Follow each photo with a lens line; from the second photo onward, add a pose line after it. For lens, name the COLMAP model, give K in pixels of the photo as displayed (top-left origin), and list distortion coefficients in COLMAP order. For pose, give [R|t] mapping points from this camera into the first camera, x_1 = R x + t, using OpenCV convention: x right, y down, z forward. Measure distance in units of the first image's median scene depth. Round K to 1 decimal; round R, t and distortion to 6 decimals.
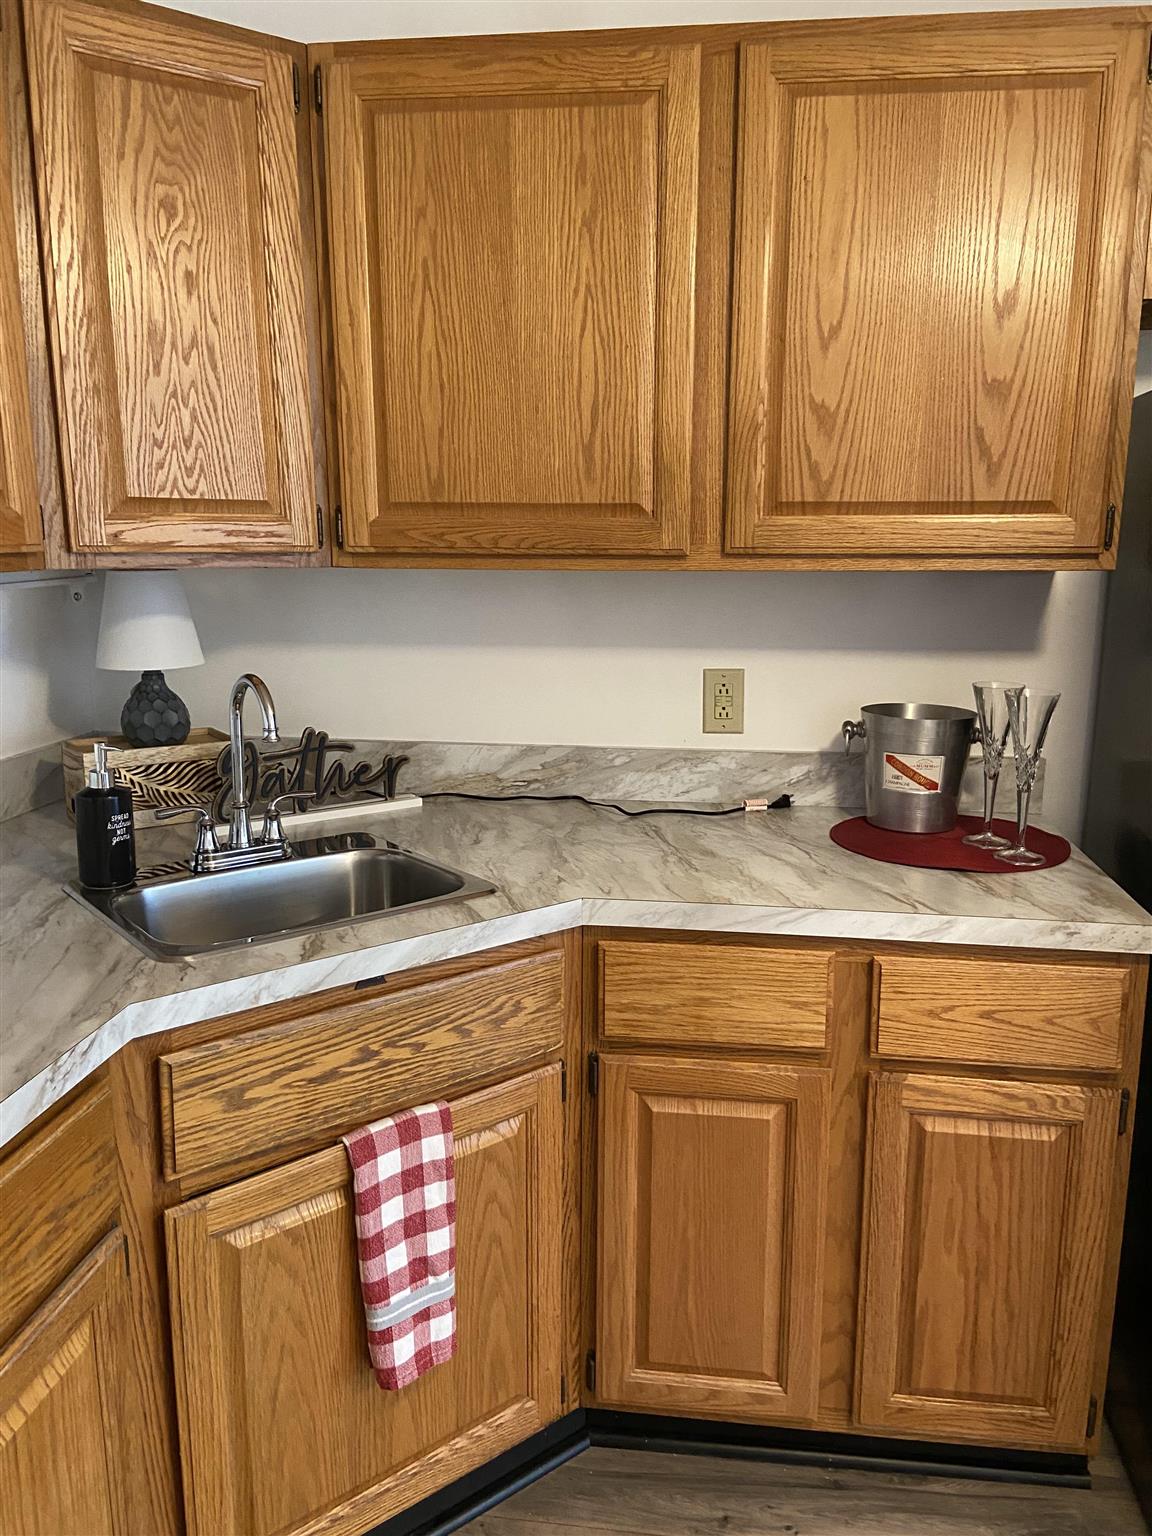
lens RADIAL K [[1166.1, 0, 603.7], [0, 1166.1, 763.9], [0, 0, 1]] dist [0.118819, -0.147921]
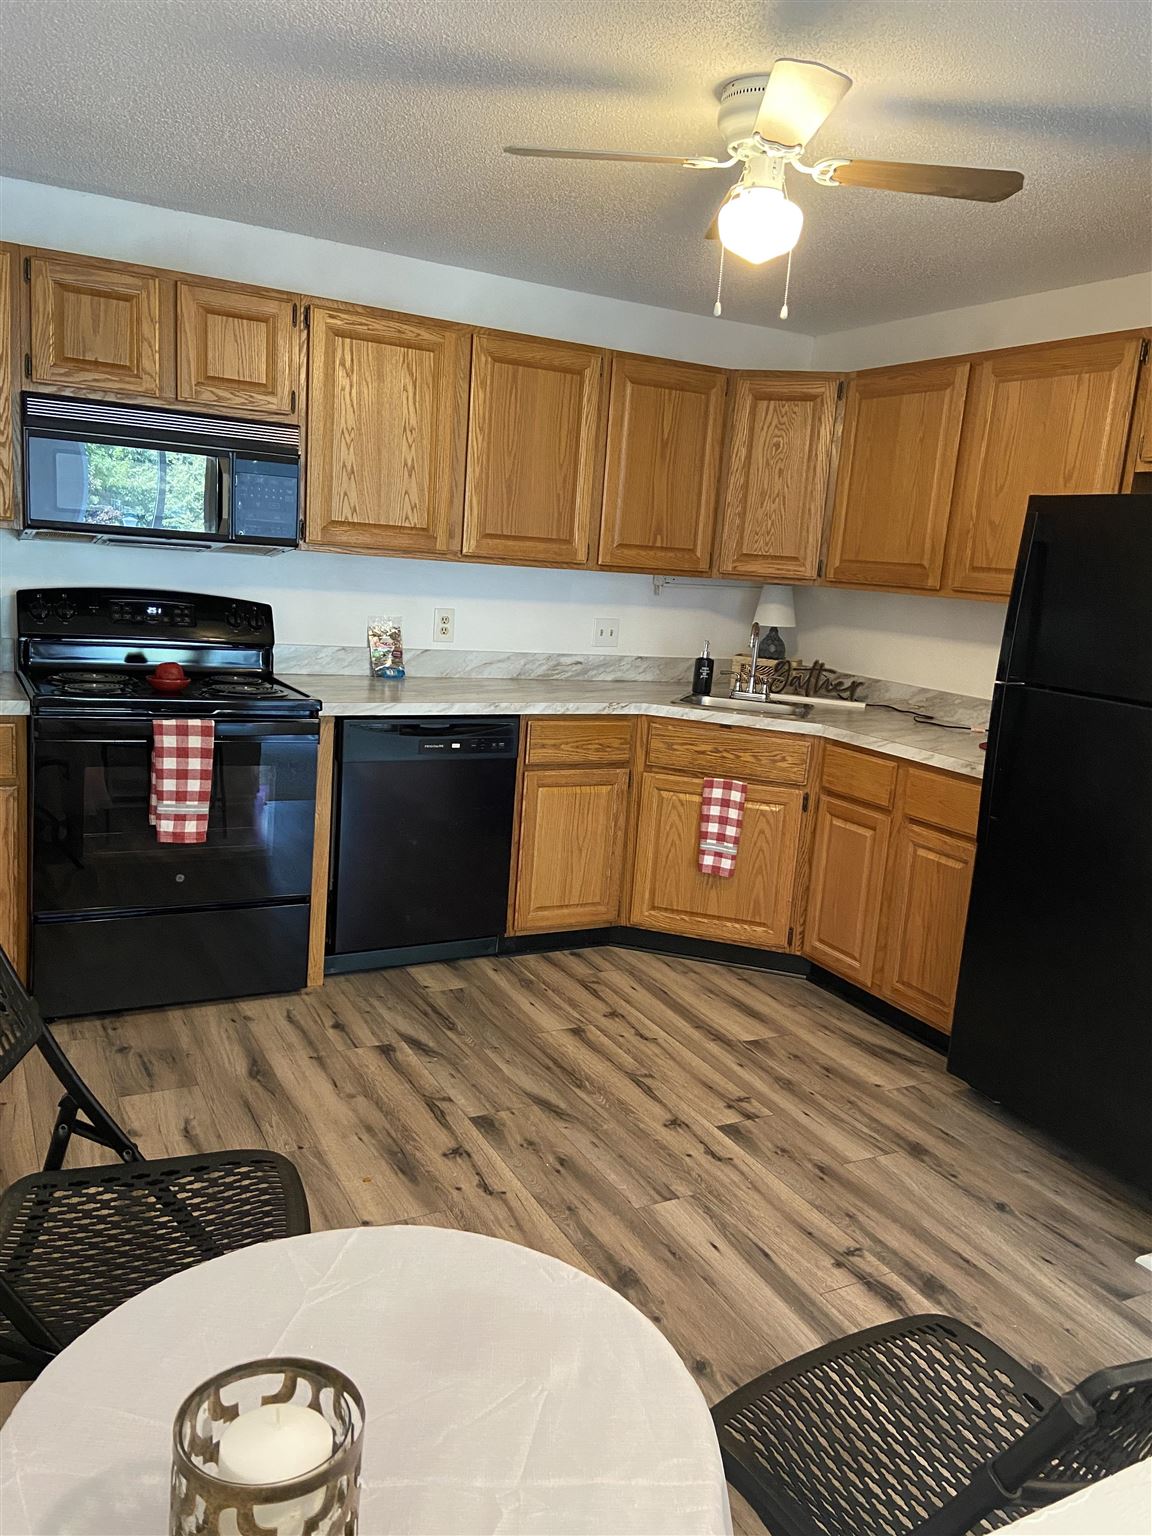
lens RADIAL K [[1166.1, 0, 573.0], [0, 1166.1, 758.4], [0, 0, 1]] dist [0.118819, -0.147921]
pose [[0.569951, 0.181972, -0.801275, 1.565170], [-0.230515, 0.971419, 0.056645, 0.158632], [0.788681, 0.152421, 0.595609, -0.787122]]
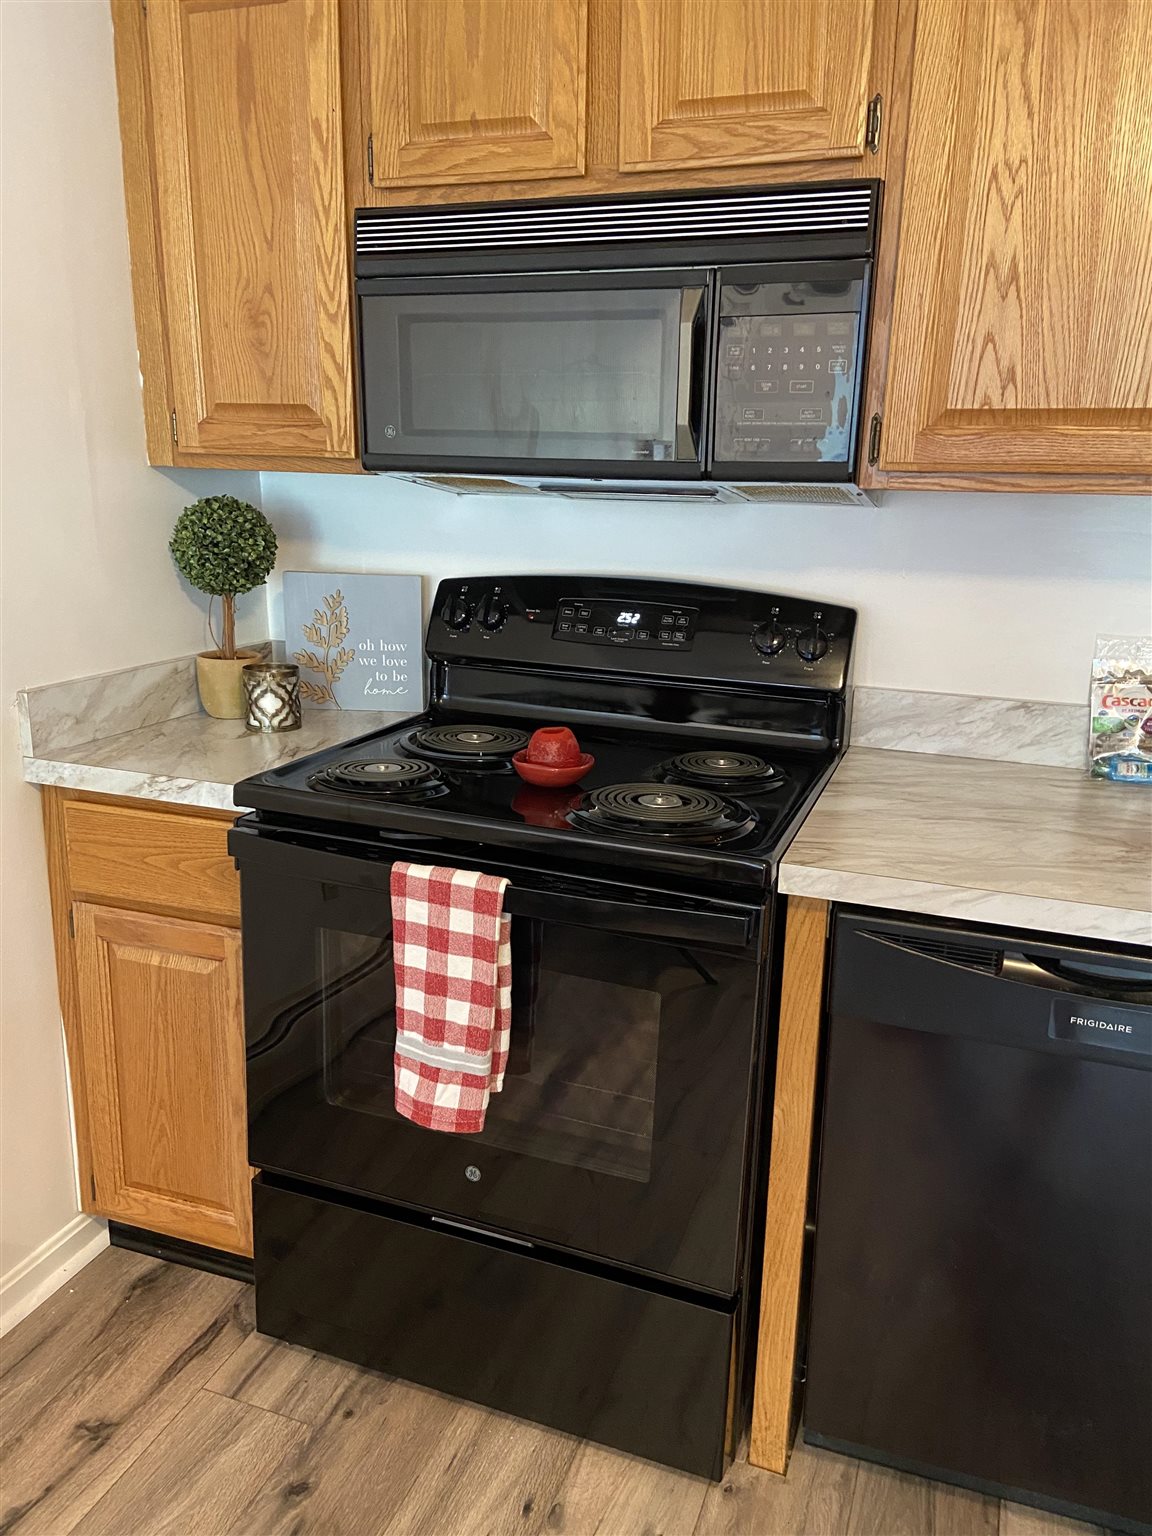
lens RADIAL K [[1166.1, 0, 573.6], [0, 1166.1, 776.9], [0, 0, 1]] dist [0.118819, -0.147921]
pose [[-0.230324, 0.247292, -0.941168, 0.466288], [-0.213232, 0.930841, 0.296761, 0.009698], [0.949465, 0.269038, -0.161665, 0.040884]]
